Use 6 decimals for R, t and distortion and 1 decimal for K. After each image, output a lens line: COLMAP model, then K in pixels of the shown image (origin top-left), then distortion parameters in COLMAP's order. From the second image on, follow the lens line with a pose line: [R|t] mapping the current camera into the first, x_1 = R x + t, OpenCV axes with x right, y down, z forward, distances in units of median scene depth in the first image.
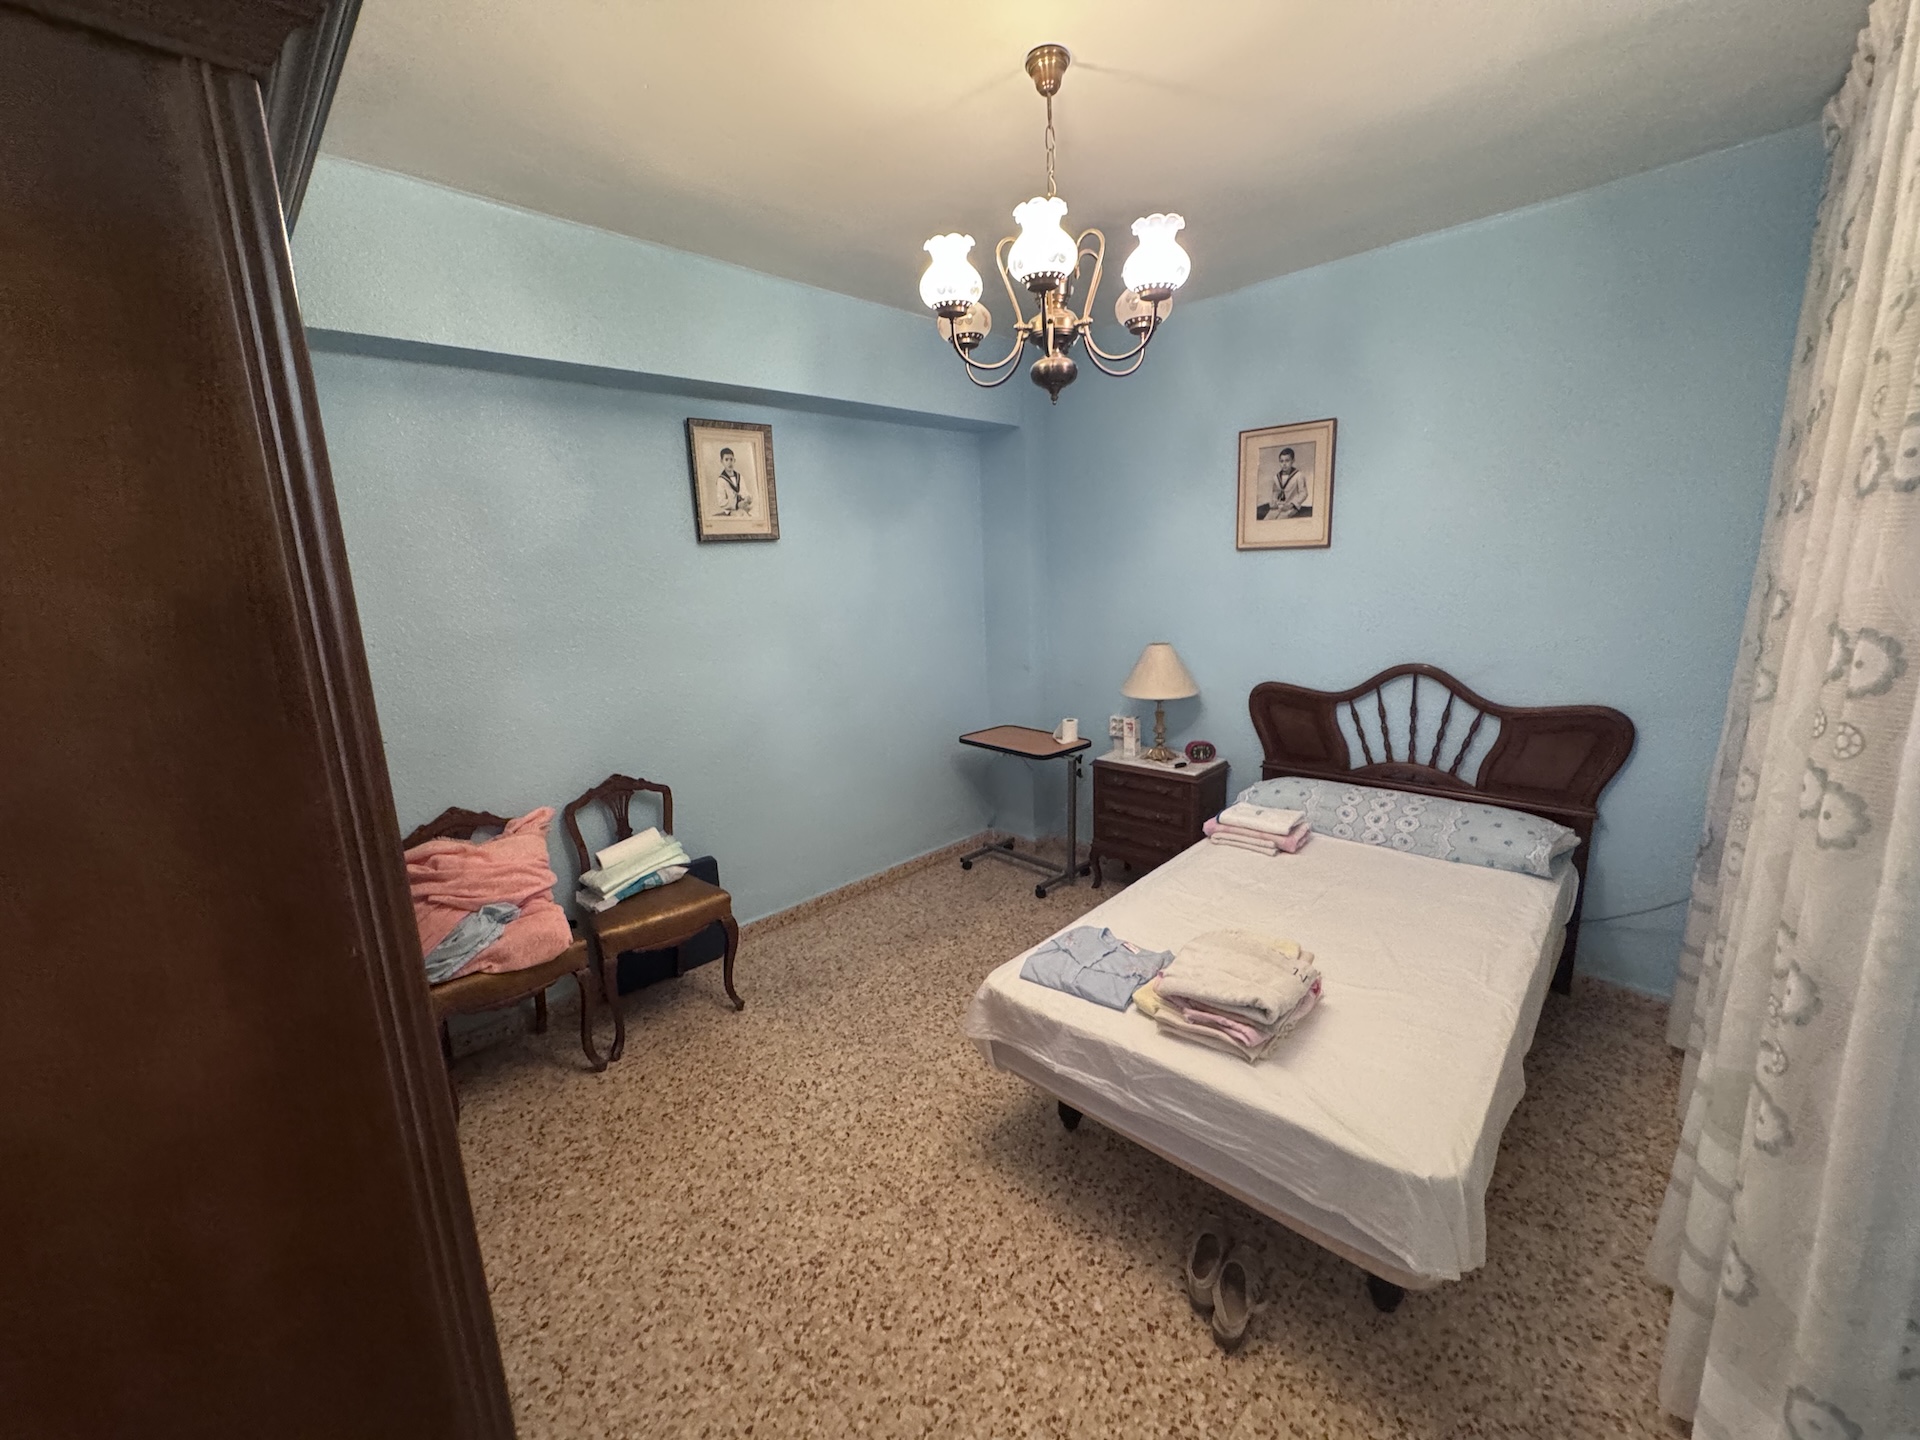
lens RADIAL K [[768.6, 0, 959.9], [0, 768.6, 720.6], [0, 0, 1]] dist [-0.003118, 0.000006]
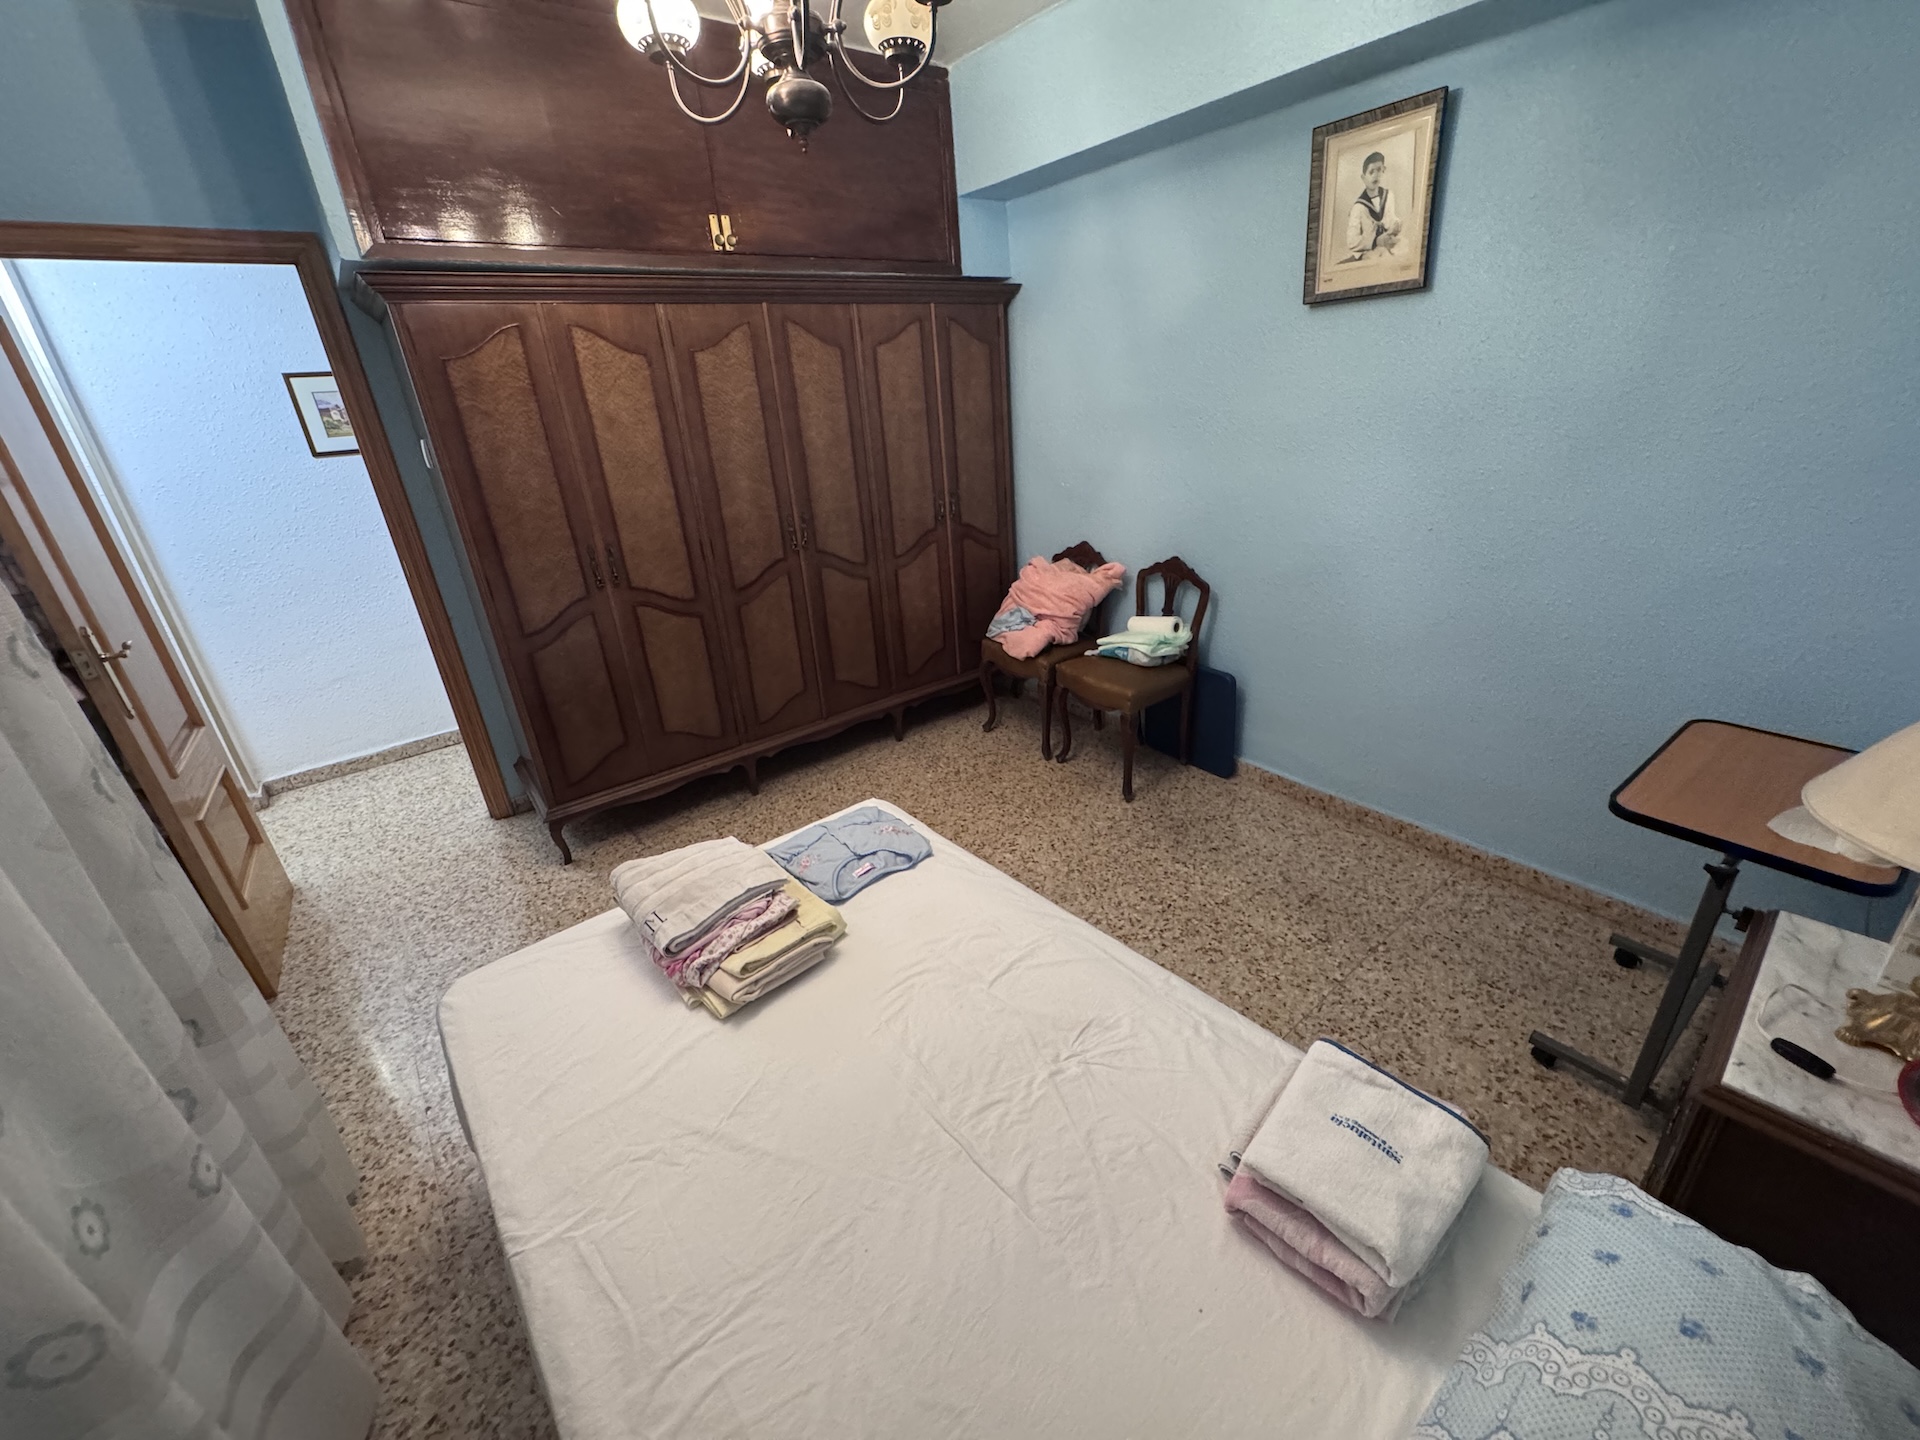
lens RADIAL K [[768.6, 0, 960.6], [0, 768.6, 715.8], [0, 0, 1]] dist [-0.003118, 0.000006]
pose [[-0.125689, 0.440404, -0.888958, 0.589978], [-0.127629, 0.881440, 0.454725, -0.169769], [0.983826, 0.170611, -0.054578, 0.746406]]
